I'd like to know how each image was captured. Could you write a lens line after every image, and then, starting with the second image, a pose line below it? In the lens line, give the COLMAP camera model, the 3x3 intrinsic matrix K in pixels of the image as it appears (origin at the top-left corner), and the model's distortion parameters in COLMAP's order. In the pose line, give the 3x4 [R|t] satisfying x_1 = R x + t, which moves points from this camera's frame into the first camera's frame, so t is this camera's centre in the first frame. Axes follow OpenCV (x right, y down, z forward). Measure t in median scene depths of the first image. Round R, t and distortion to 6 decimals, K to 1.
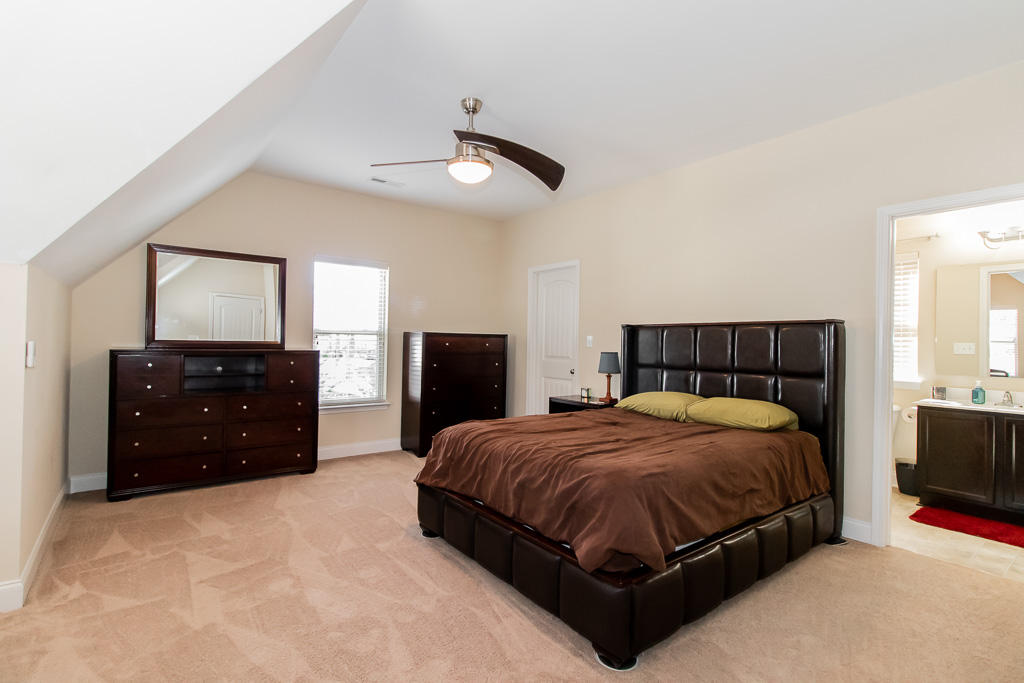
lens RADIAL K [[493.9, 0, 499.8], [0, 493.9, 342.6], [0, 0, 1]] dist [-0.001108, 0.000227]
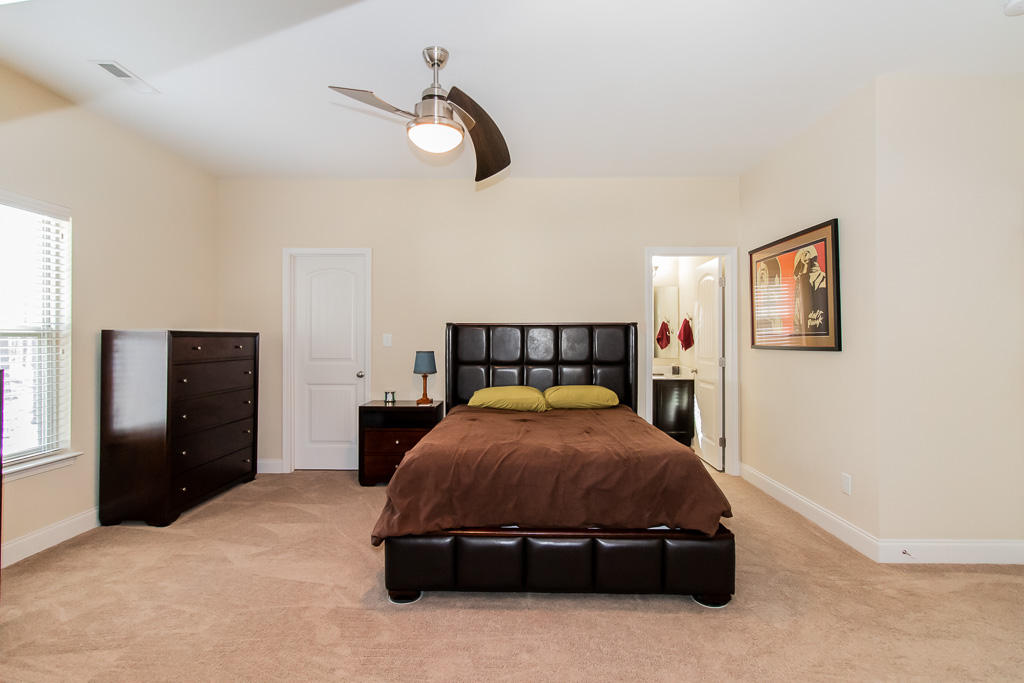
lens RADIAL K [[504.2, 0, 512.0], [0, 504.2, 341.5], [0, 0, 1]] dist [0.000627, 0.000412]
pose [[0.600166, -0.021758, 0.799580, -0.464982], [0.010422, 0.999758, 0.019382, -0.017105], [-0.799808, -0.003299, 0.600247, 0.281080]]
